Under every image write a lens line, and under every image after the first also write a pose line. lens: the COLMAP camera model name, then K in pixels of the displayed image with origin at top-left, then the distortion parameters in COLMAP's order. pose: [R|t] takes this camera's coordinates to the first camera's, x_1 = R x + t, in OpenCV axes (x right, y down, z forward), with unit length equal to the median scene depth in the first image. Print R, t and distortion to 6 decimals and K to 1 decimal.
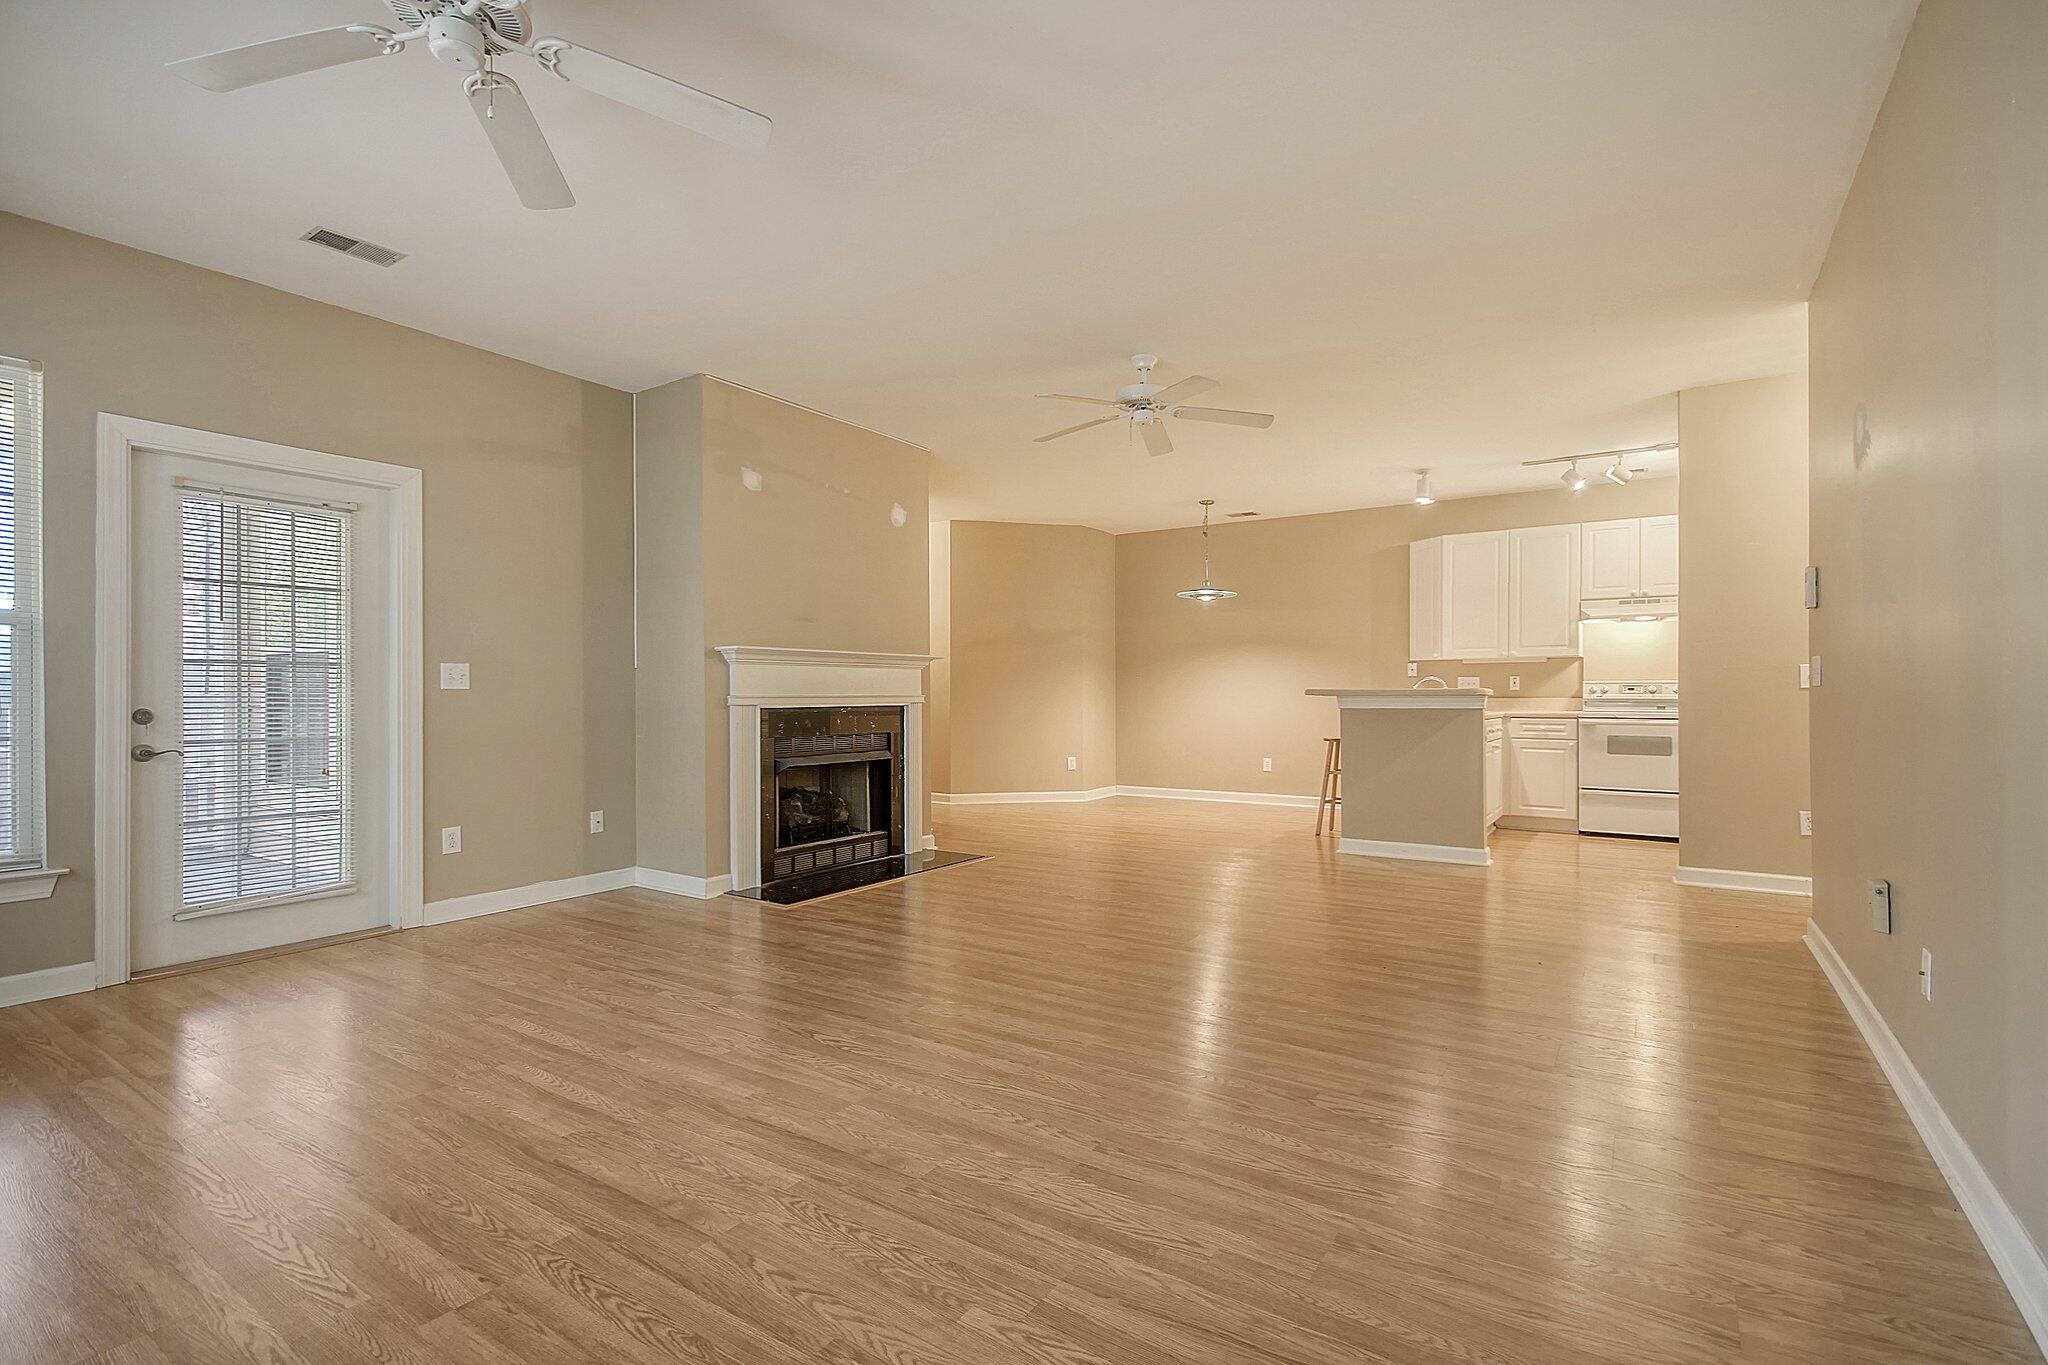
lens RADIAL K [[942.9, 0, 1030.9], [0, 942.9, 697.7], [0, 0, 1]] dist [0.024016, -0.015106]
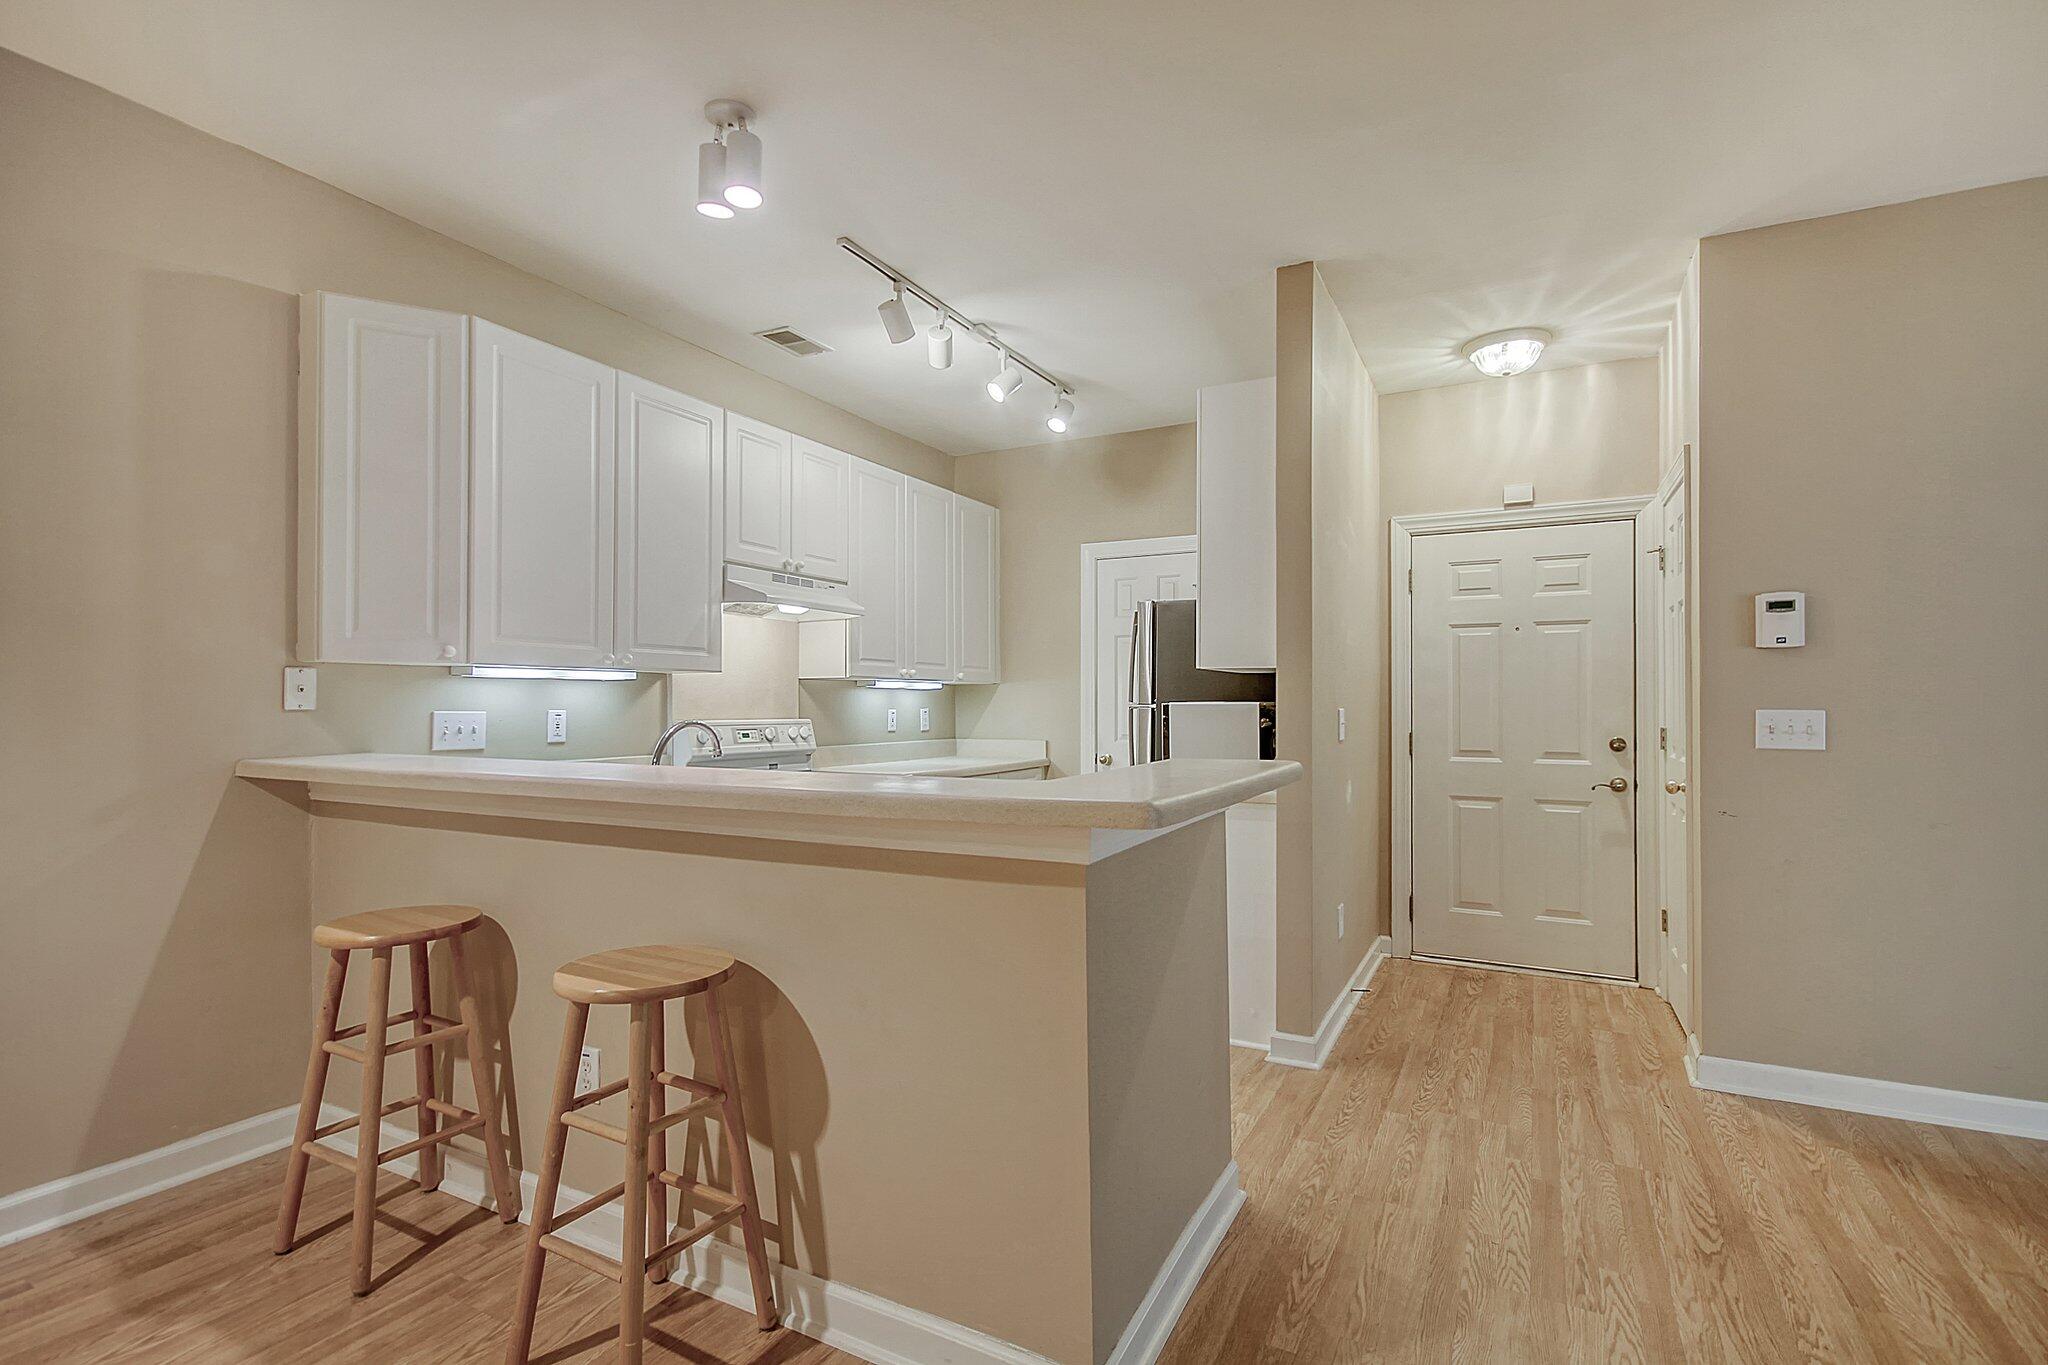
lens RADIAL K [[942.9, 0, 1030.9], [0, 942.9, 697.7], [0, 0, 1]] dist [0.024016, -0.015106]
pose [[-0.103316, 0.003757, 0.994641, 0.114868], [0.003423, 0.999988, -0.003422, -0.049683], [-0.994643, 0.003051, -0.103328, 1.575926]]
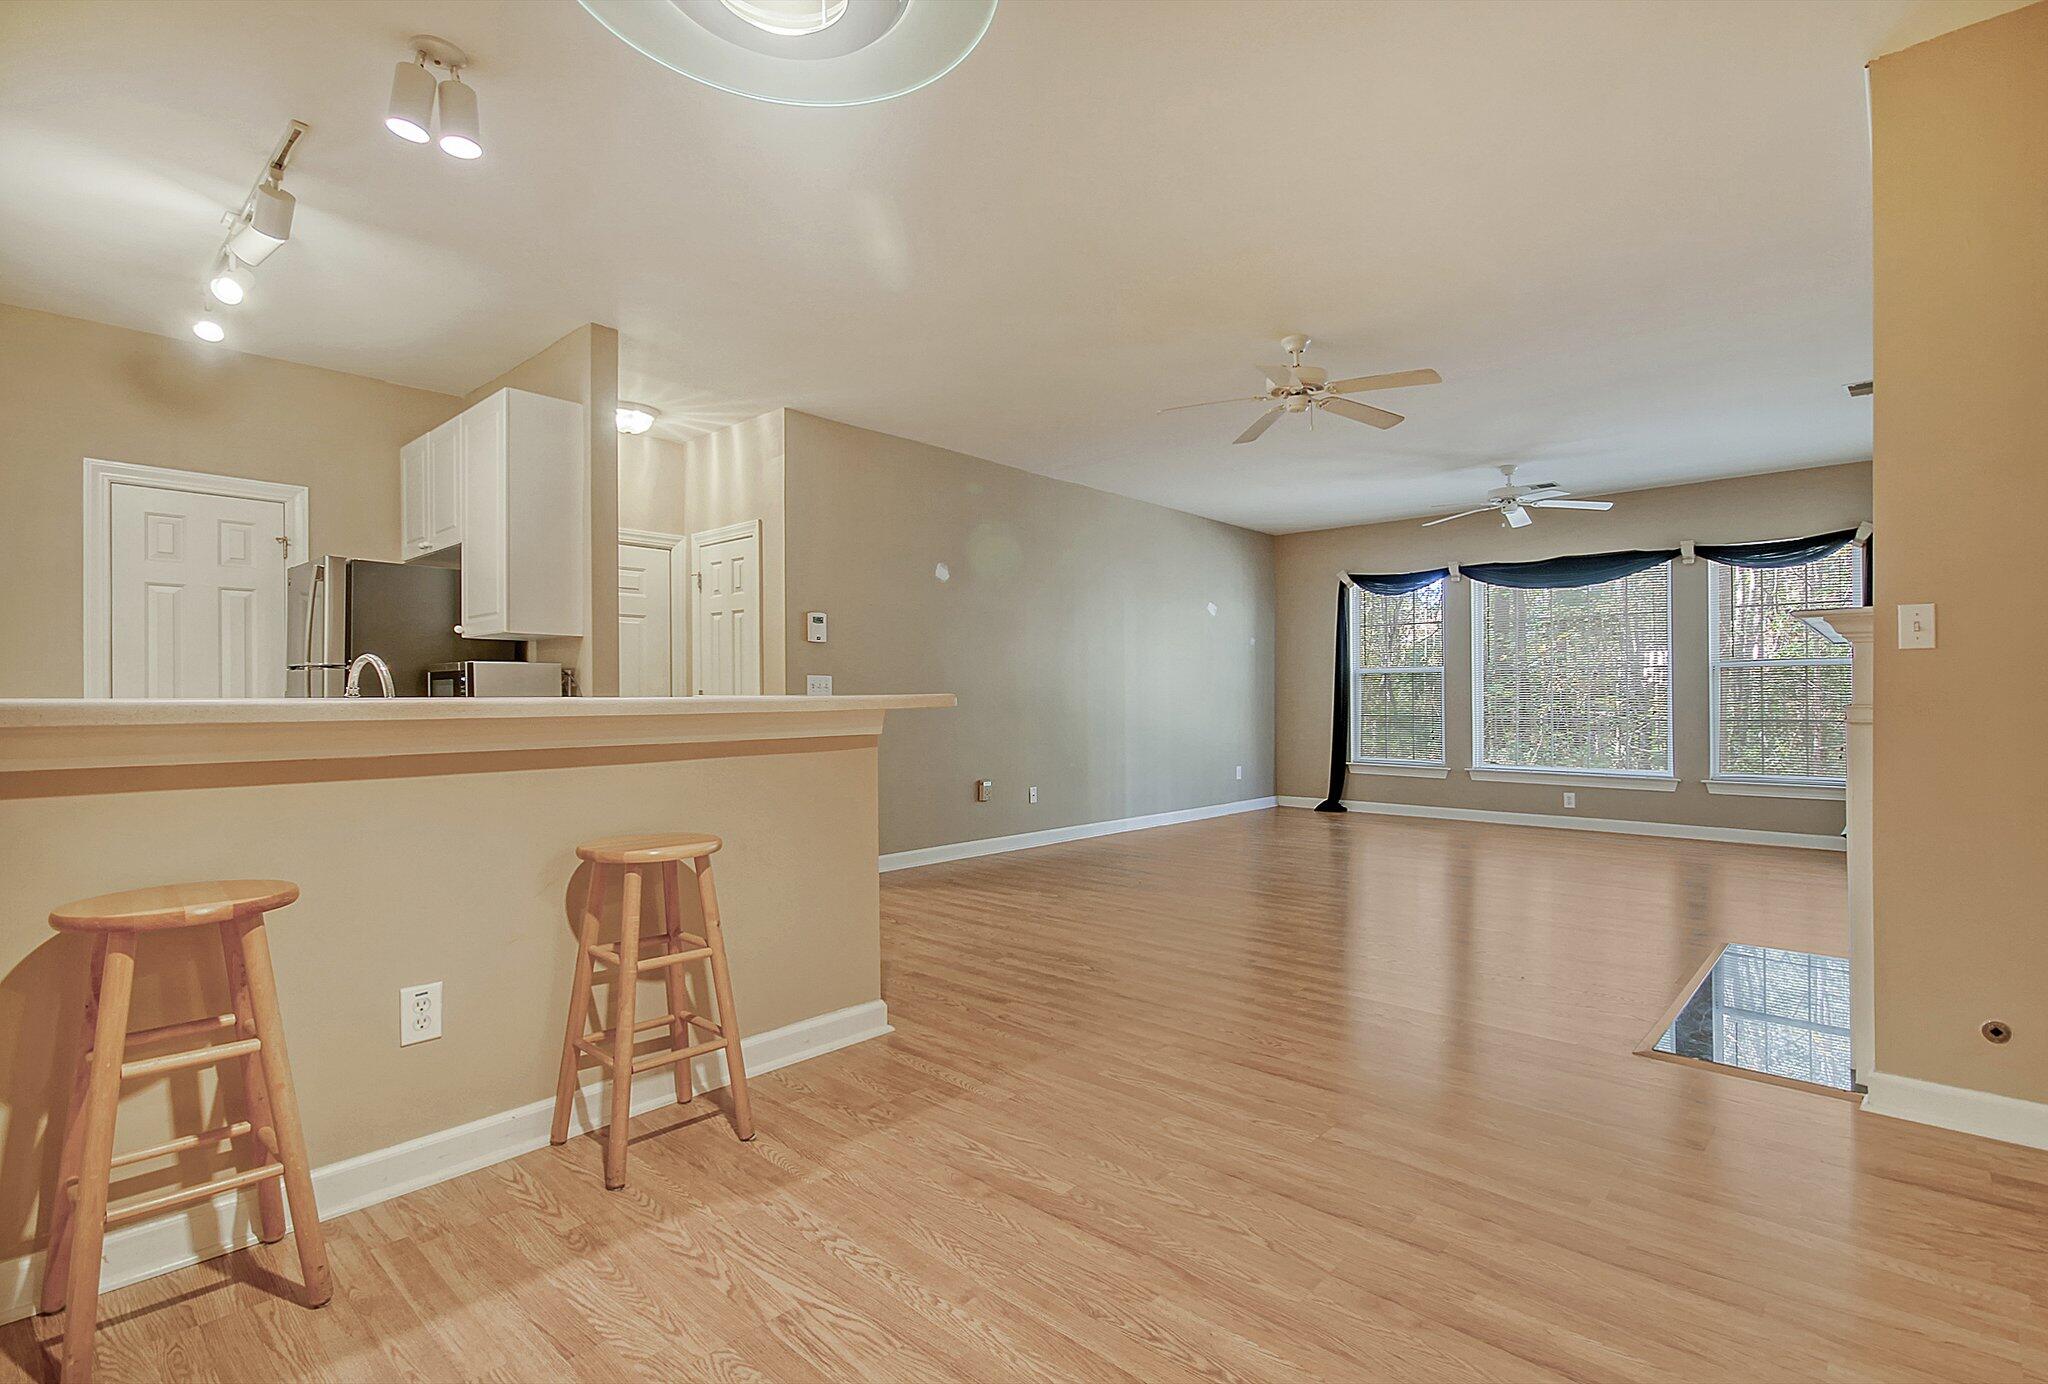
lens RADIAL K [[945.1, 0, 1035.9], [0, 945.1, 689.8], [0, 0, 1]] dist [-0.000659, -0.000120]
pose [[-0.987637, 0.004839, 0.156683, 0.257358], [0.004085, 0.999978, -0.005136, -0.012667], [-0.156704, -0.004433, -0.987636, 2.205929]]
